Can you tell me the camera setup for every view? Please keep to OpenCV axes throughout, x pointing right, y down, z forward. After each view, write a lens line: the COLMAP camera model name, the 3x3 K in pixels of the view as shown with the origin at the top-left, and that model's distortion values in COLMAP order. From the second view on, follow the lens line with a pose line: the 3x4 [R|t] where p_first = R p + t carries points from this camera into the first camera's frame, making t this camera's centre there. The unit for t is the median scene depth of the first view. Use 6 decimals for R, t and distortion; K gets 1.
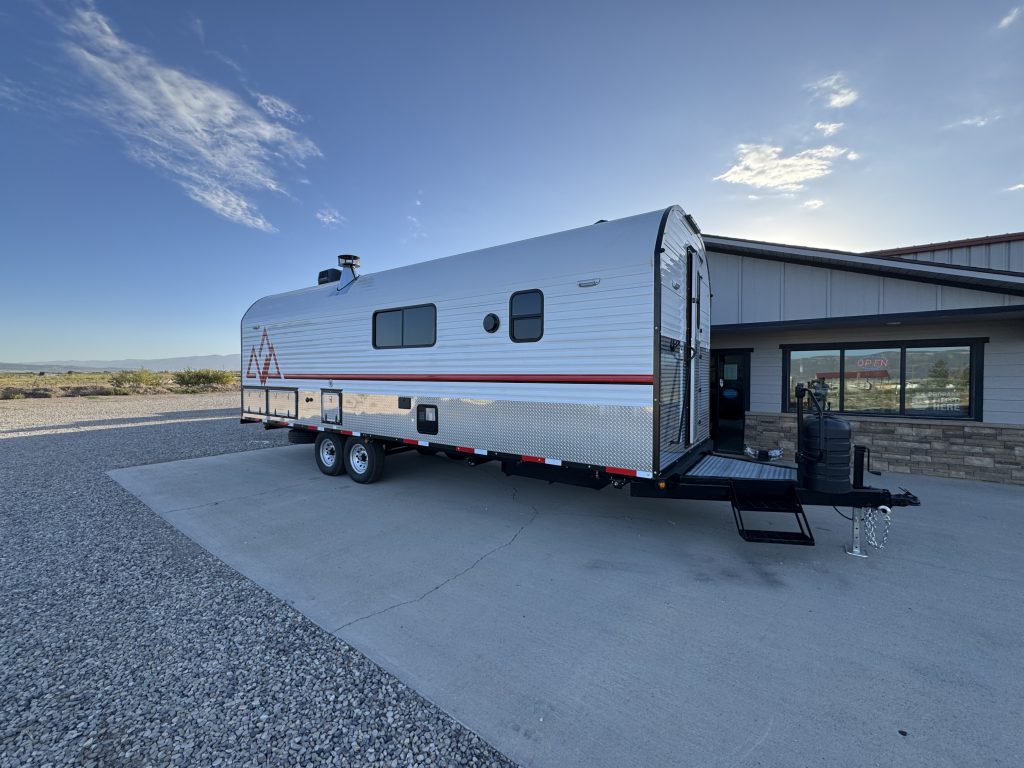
lens RADIAL K [[406.9, 0, 510.5], [0, 406.9, 381.7], [0, 0, 1]] dist [-0.003848, 0.000756]
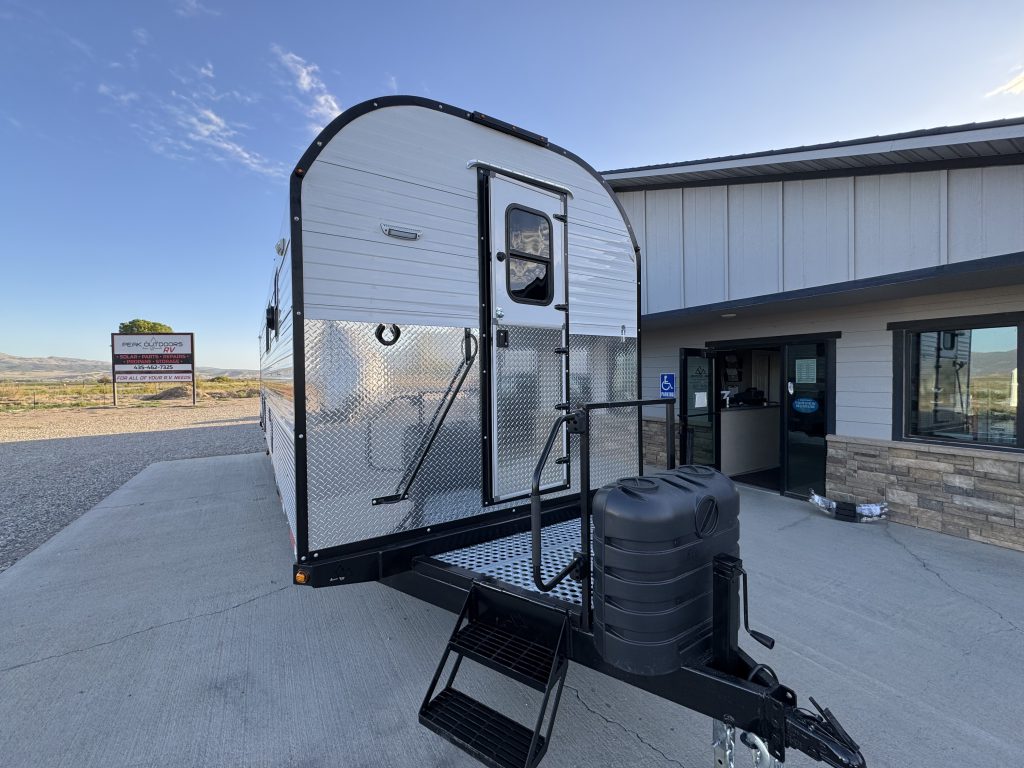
lens RADIAL K [[412.5, 0, 512.0], [0, 412.5, 384.0], [0, 0, 1]] dist [0.000055, 0.000251]
pose [[0.924294, -0.003632, -0.381663, 0.507890], [0.006444, 0.999961, 0.006091, -0.014613], [0.381626, -0.008089, 0.924282, 0.325165]]
